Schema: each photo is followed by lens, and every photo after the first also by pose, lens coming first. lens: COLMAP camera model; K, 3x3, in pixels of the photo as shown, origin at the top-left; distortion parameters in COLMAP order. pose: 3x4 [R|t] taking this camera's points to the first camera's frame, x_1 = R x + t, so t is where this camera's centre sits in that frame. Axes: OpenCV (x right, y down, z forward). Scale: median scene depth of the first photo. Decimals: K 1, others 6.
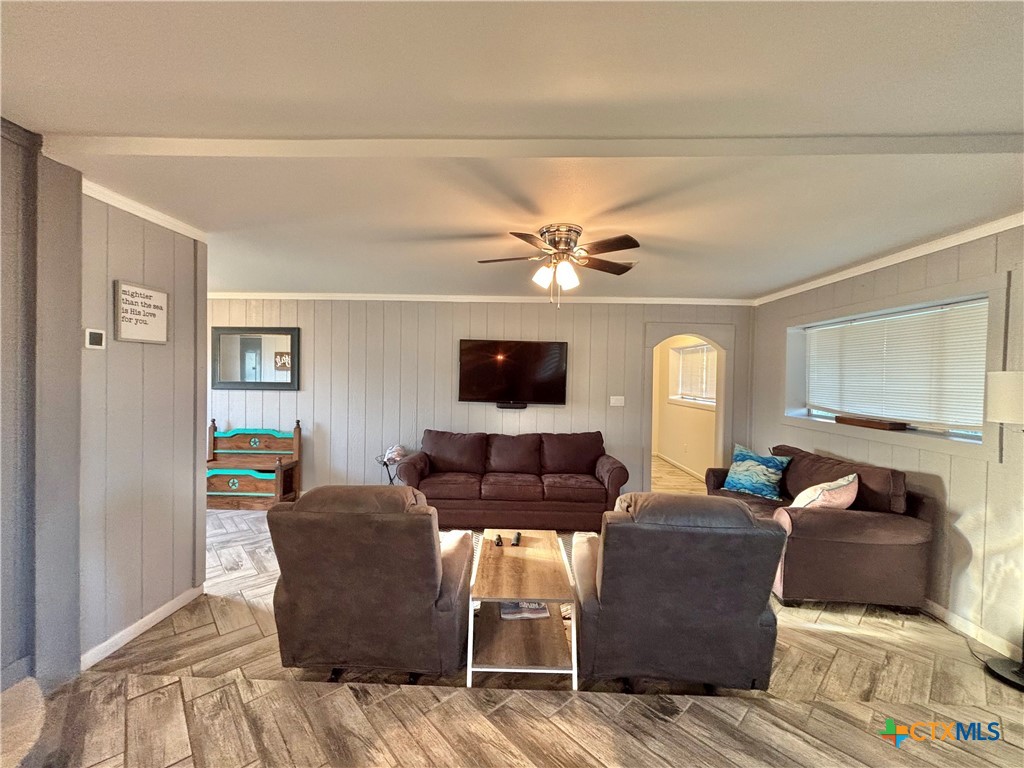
lens RADIAL K [[411.8, 0, 512.2], [0, 411.8, 379.5], [0, 0, 1]] dist [0.003475, -0.000039]
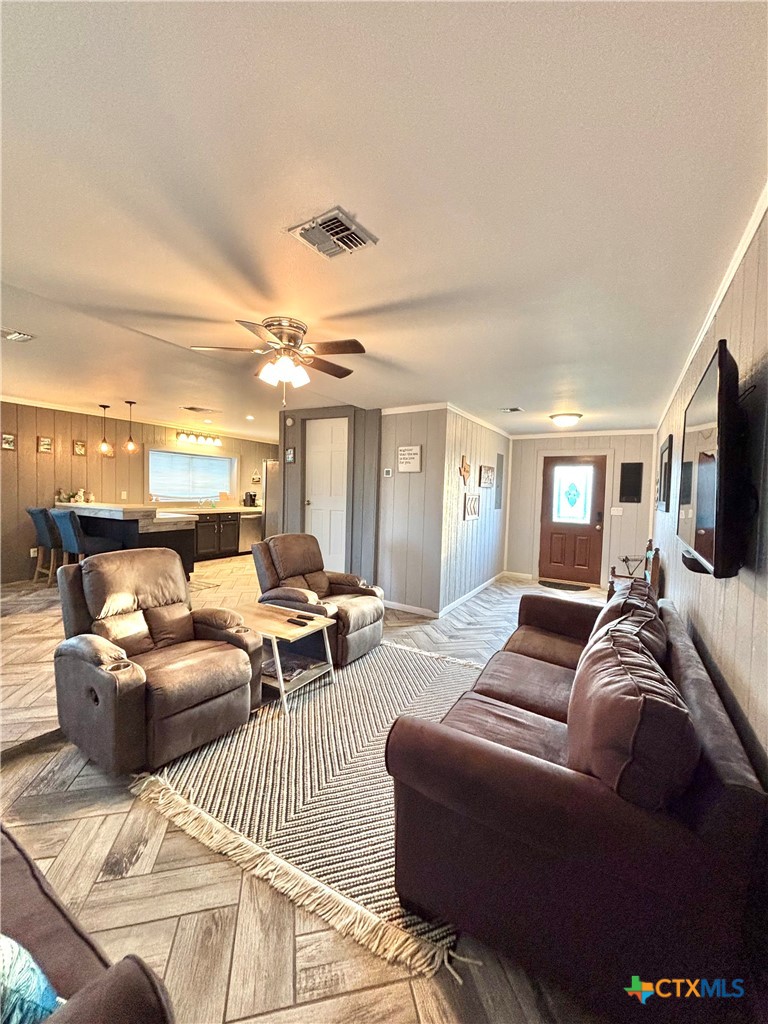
lens RADIAL K [[411.8, 0, 385.3], [0, 411.8, 509.6], [0, 0, 1]] dist [0.003475, -0.000039]
pose [[-0.487683, 0.006139, -0.872999, 0.881010], [-0.038274, 0.998864, 0.028404, 0.037387], [0.872181, 0.047265, -0.486894, 1.766235]]
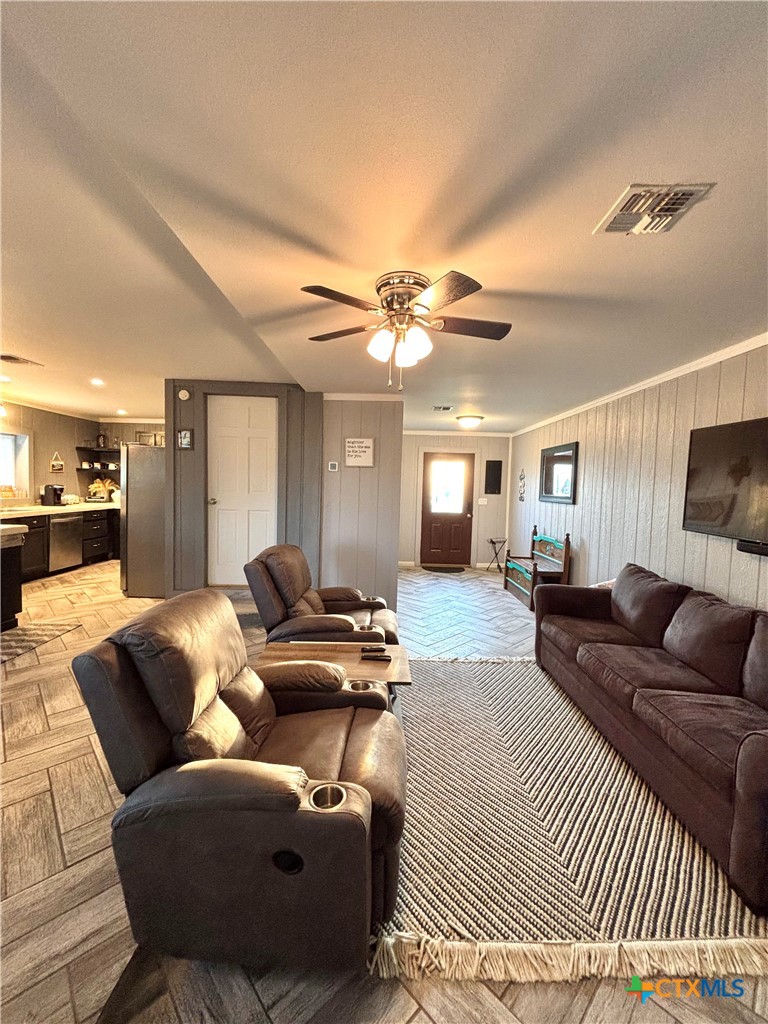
lens RADIAL K [[411.8, 0, 384.1], [0, 411.8, 509.1], [0, 0, 1]] dist [0.003475, -0.000039]
pose [[0.028850, 0.041923, -0.998704, 0.916806], [-0.028787, 0.998741, 0.041093, 0.019649], [0.999169, 0.027564, 0.030021, 0.985442]]
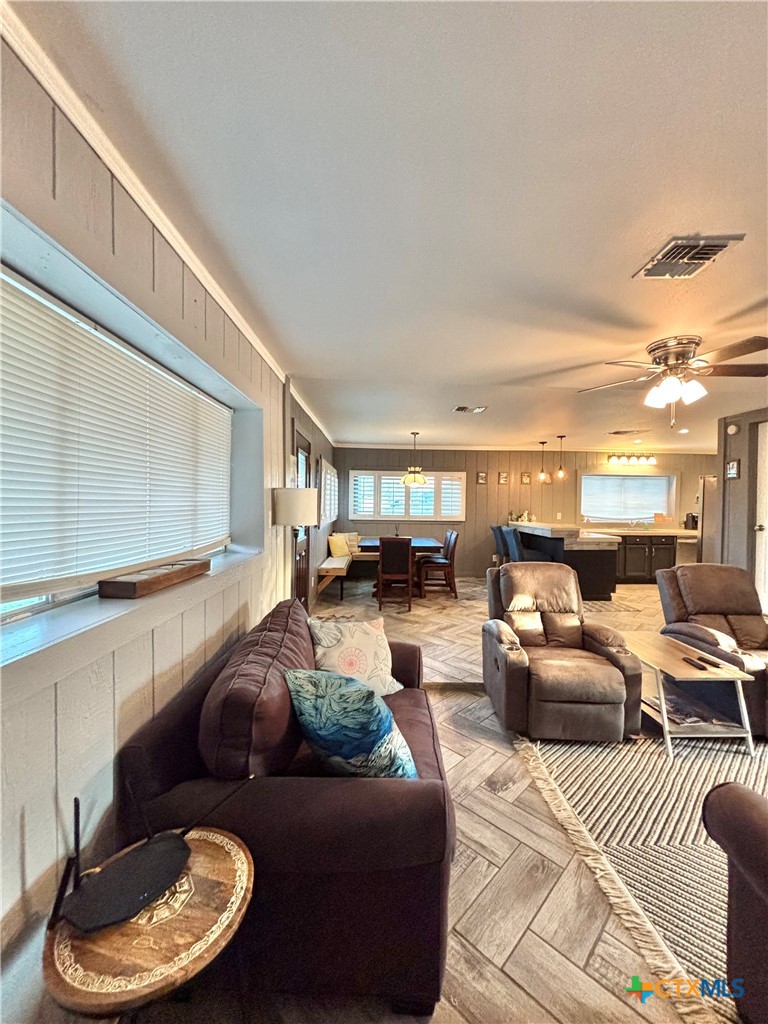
lens RADIAL K [[411.8, 0, 388.1], [0, 411.8, 510.2], [0, 0, 1]] dist [0.003475, -0.000039]
pose [[-0.997760, -0.029314, -0.060135, 0.830085], [-0.030668, 0.999294, 0.021721, 0.014489], [0.059456, 0.023516, -0.997954, 1.975970]]
